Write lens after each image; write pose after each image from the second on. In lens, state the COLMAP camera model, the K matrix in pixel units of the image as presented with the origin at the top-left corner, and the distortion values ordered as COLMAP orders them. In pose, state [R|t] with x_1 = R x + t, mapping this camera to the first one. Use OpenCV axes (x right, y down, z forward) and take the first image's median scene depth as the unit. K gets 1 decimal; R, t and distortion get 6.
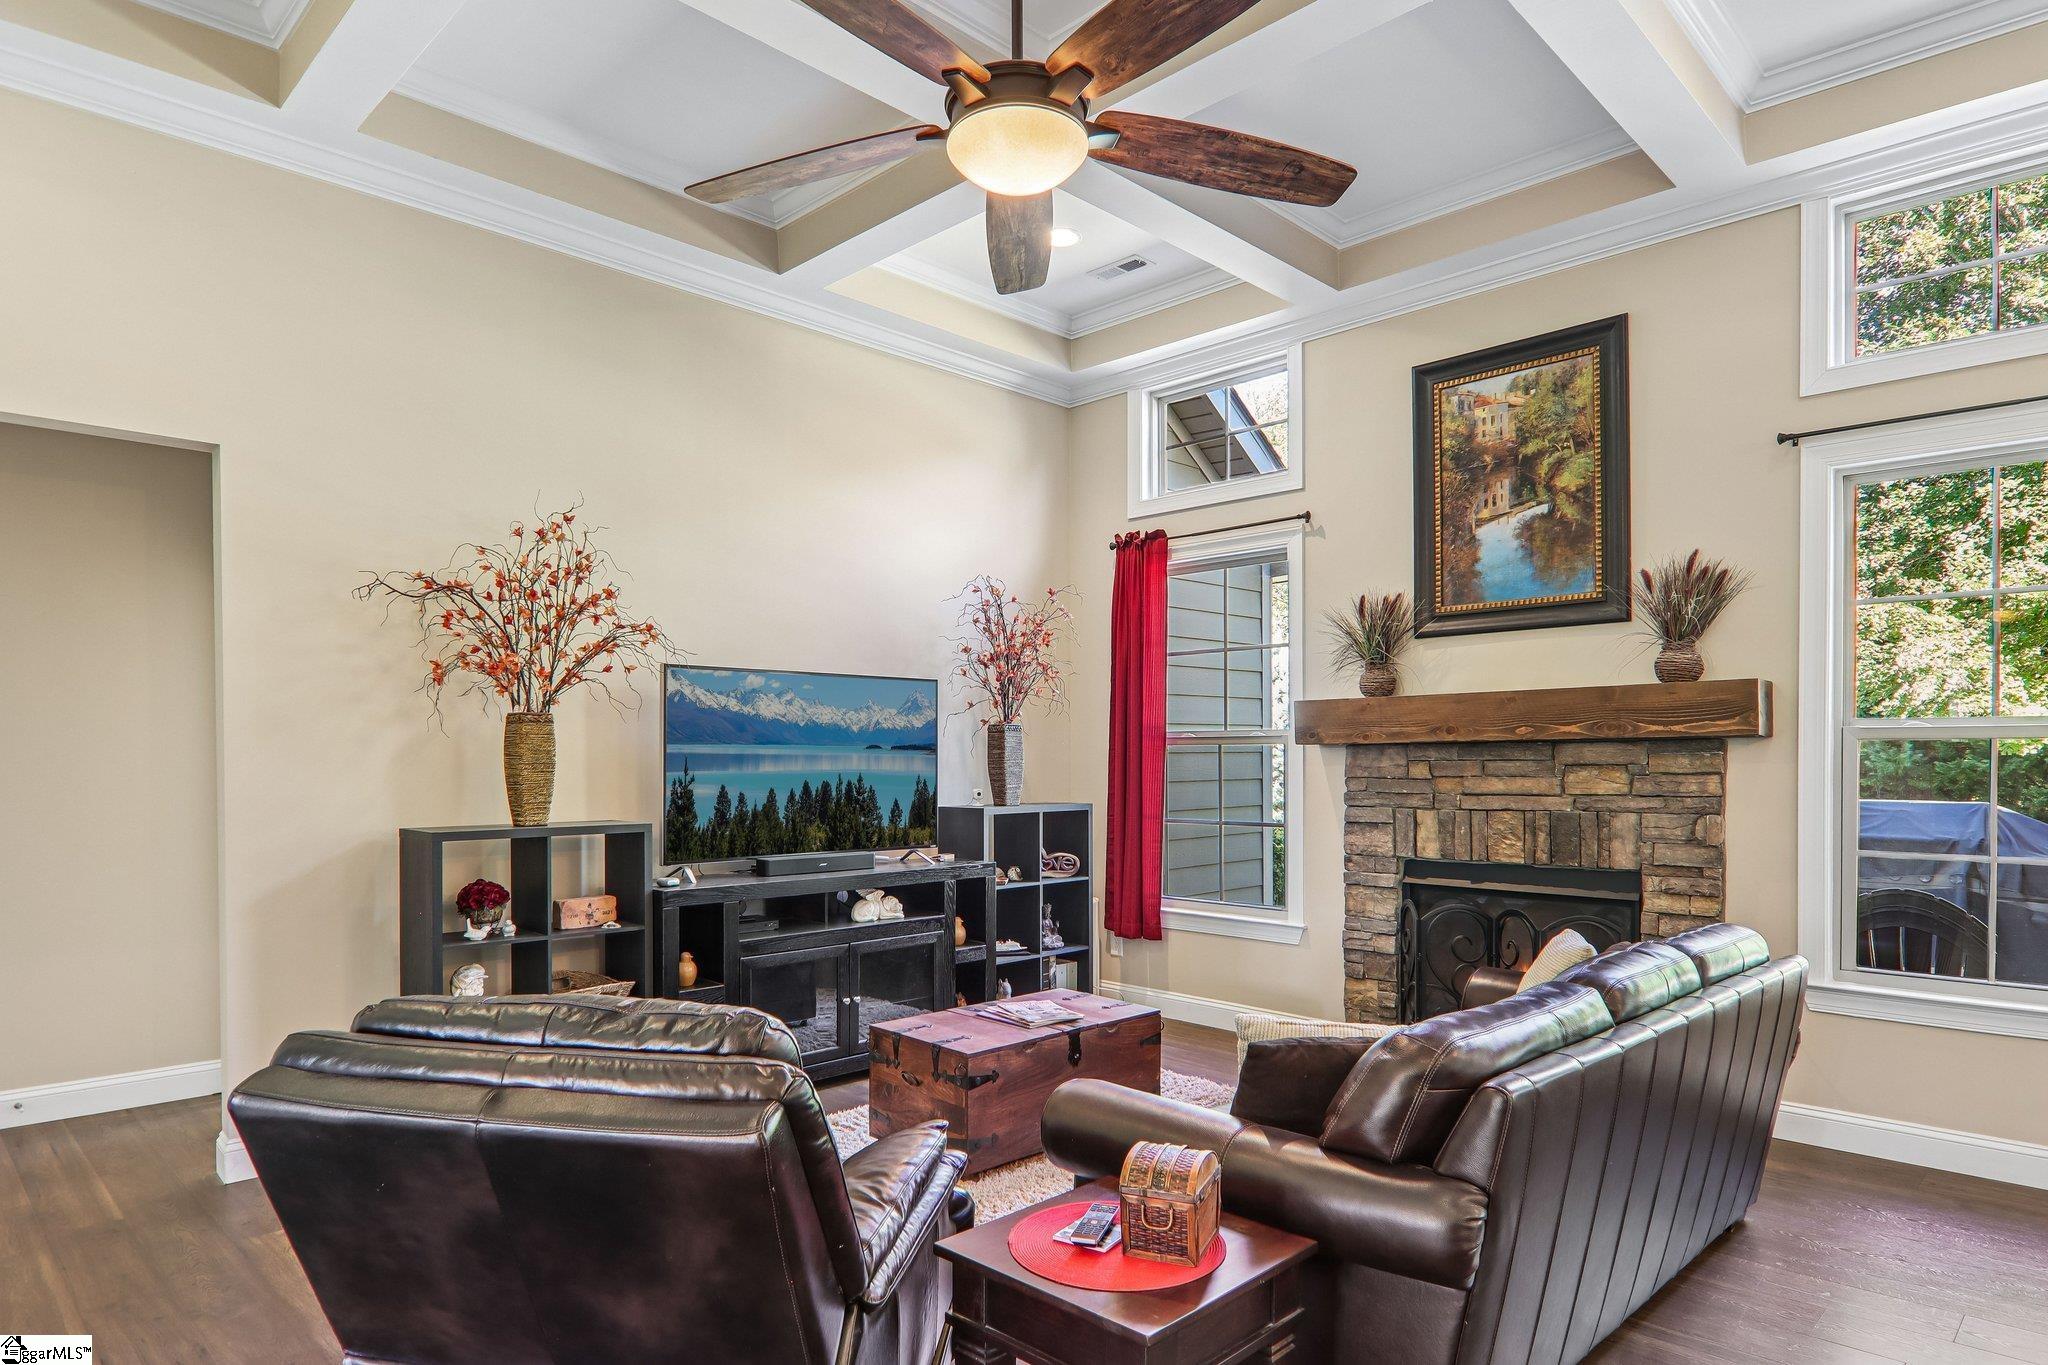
lens RADIAL K [[1176.7, 0, 1022.3], [0, 1176.7, 764.9], [0, 0, 1]] dist [0.003735, -0.021011]
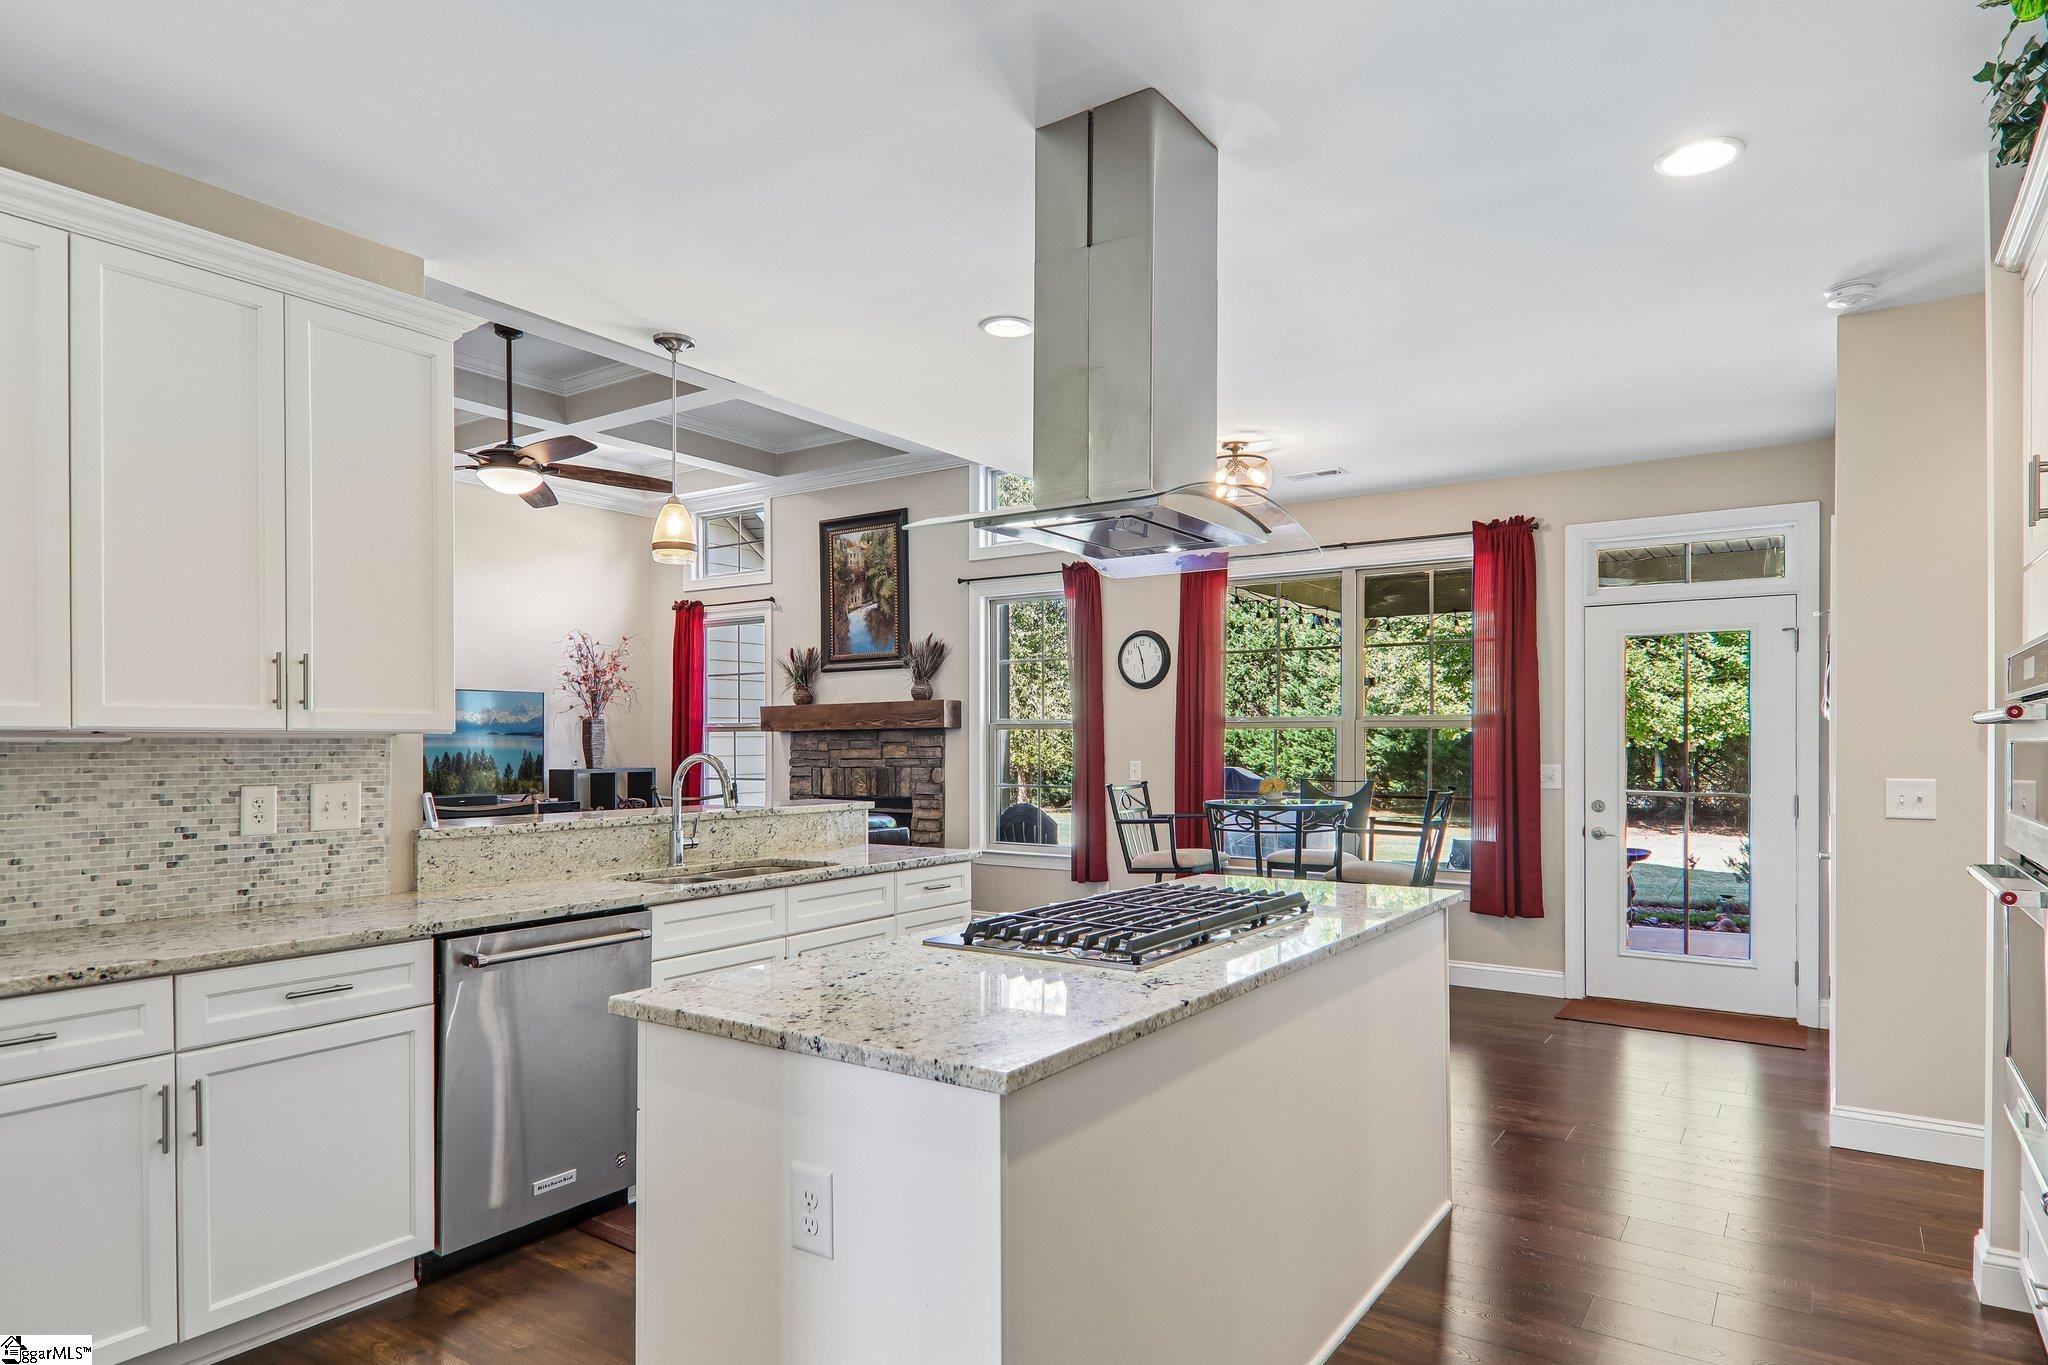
lens RADIAL K [[1168.6, 0, 1029.6], [0, 1168.6, 743.4], [0, 0, 1]] dist [0.028655, -0.000688]
pose [[0.982355, -0.000009, 0.187024, 0.328047], [0.001223, 0.999979, -0.006372, 0.012689], [-0.187020, 0.006488, 0.982335, -0.849603]]
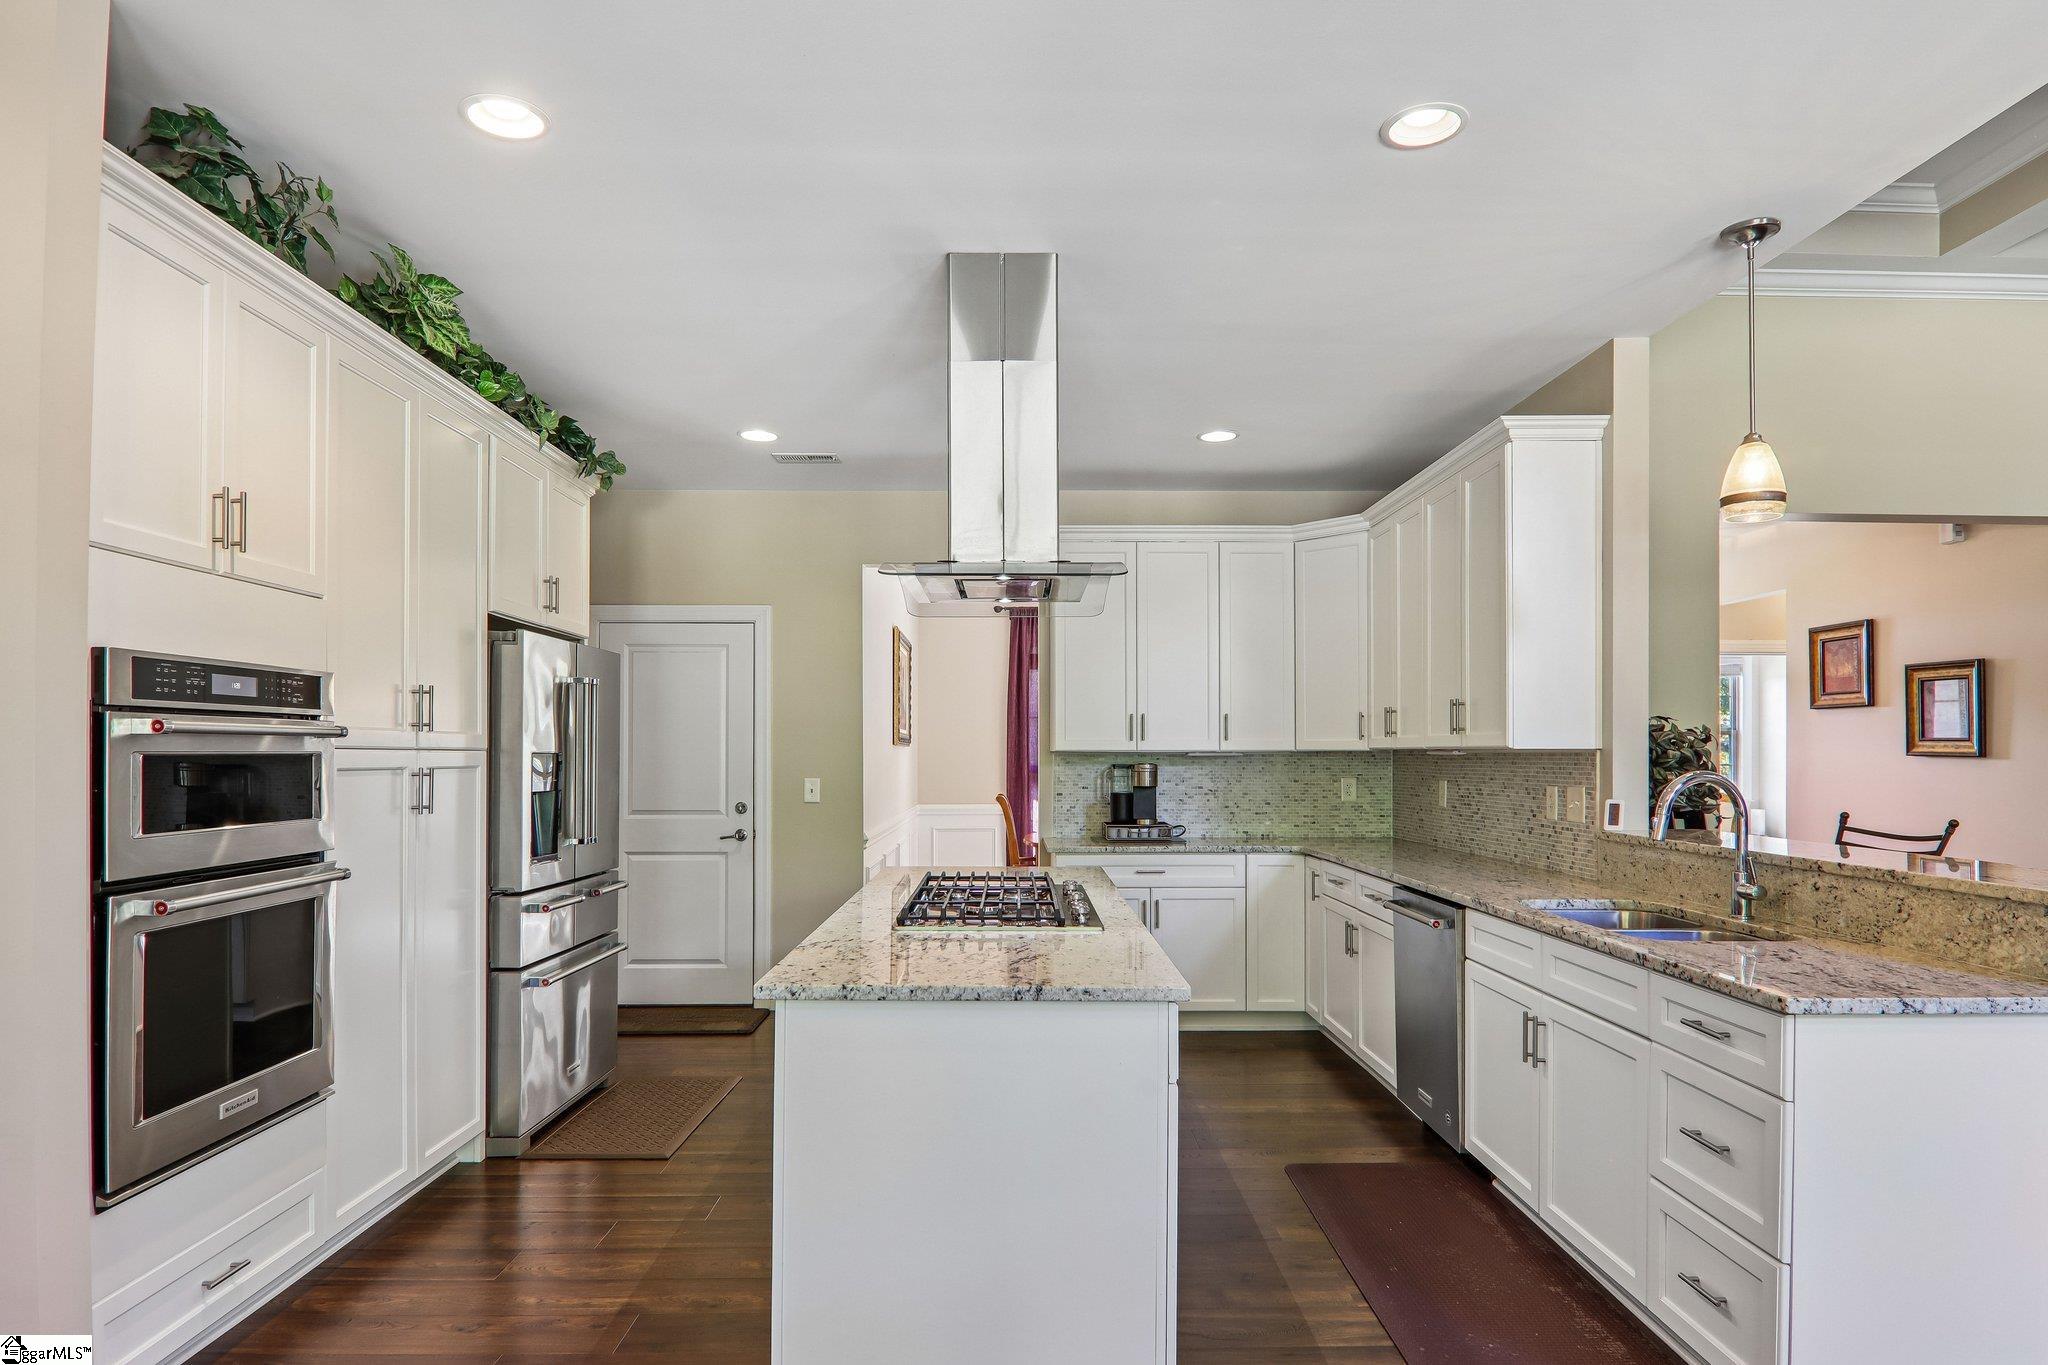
lens RADIAL K [[1165.5, 0, 1028.0], [0, 1165.5, 743.1], [0, 0, 1]] dist [0.002359, -0.019204]
pose [[-0.697635, -0.006748, -0.716421, 0.968234], [-0.006208, 0.999975, -0.003374, 0.003494], [0.716426, 0.002094, -0.697660, 0.192197]]
